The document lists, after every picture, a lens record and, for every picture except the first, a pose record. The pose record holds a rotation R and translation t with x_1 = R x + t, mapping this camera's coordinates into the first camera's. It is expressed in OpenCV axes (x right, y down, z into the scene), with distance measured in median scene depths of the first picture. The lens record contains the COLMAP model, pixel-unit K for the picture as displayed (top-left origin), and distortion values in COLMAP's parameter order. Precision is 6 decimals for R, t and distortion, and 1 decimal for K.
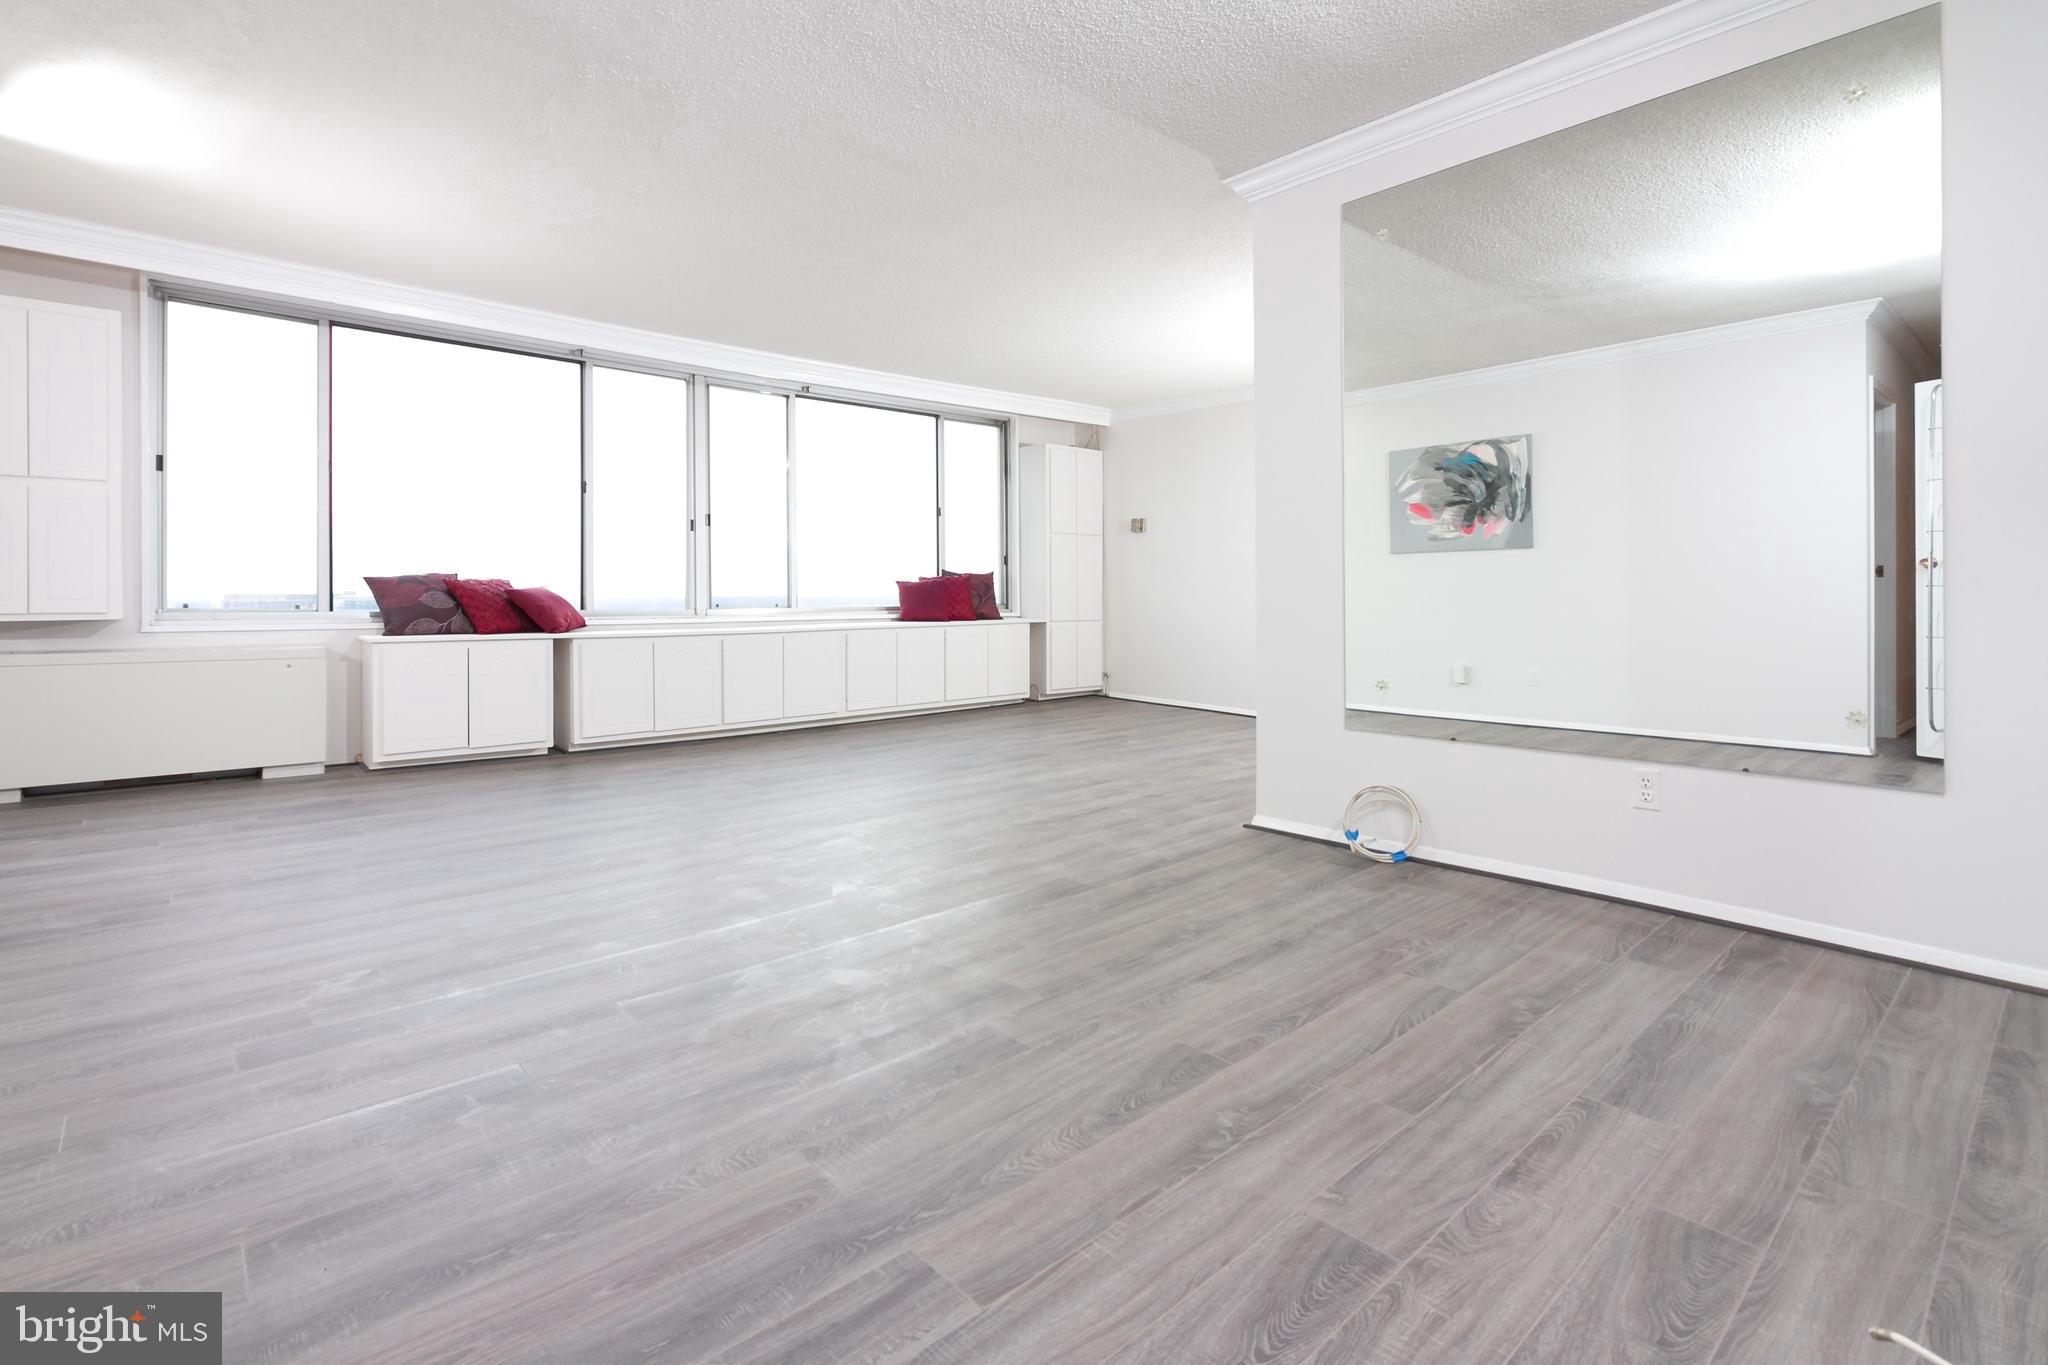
lens RADIAL K [[972.9, 0, 1003.7], [0, 972.9, 634.1], [0, 0, 1]] dist [0.003746, 0.000077]
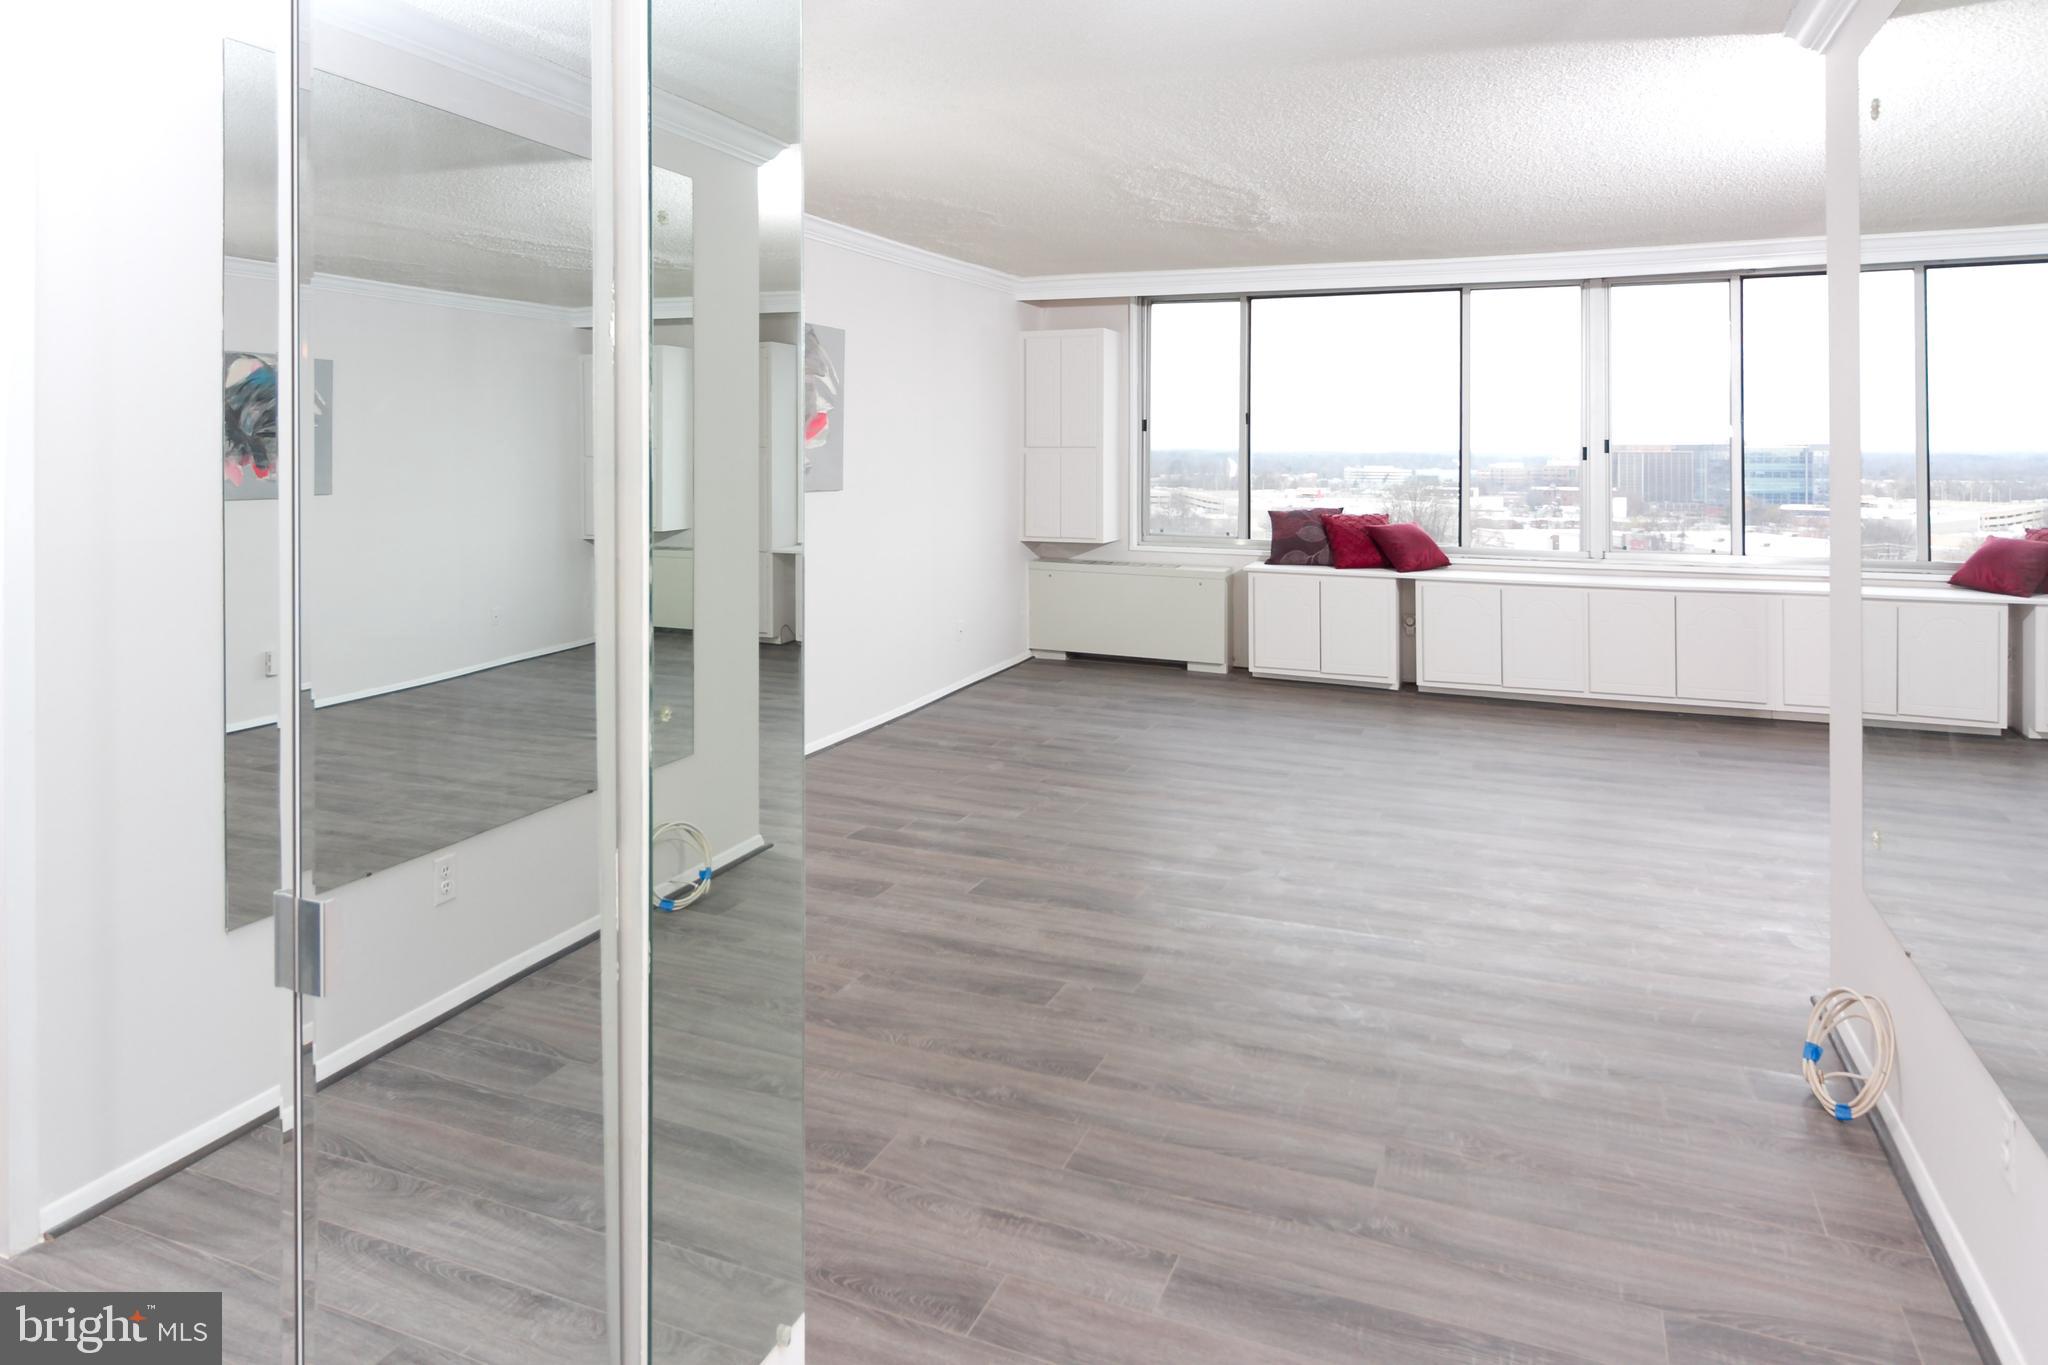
lens RADIAL K [[1226.6, 0, 997.5], [0, 1226.6, 414.2], [0, 0, 1]] dist [-0.005464, -0.000764]
pose [[0.400082, -0.027865, -0.916055, 0.982517], [-0.027788, 0.998709, -0.042515, -0.176999], [0.916058, 0.042464, 0.398792, 0.193475]]
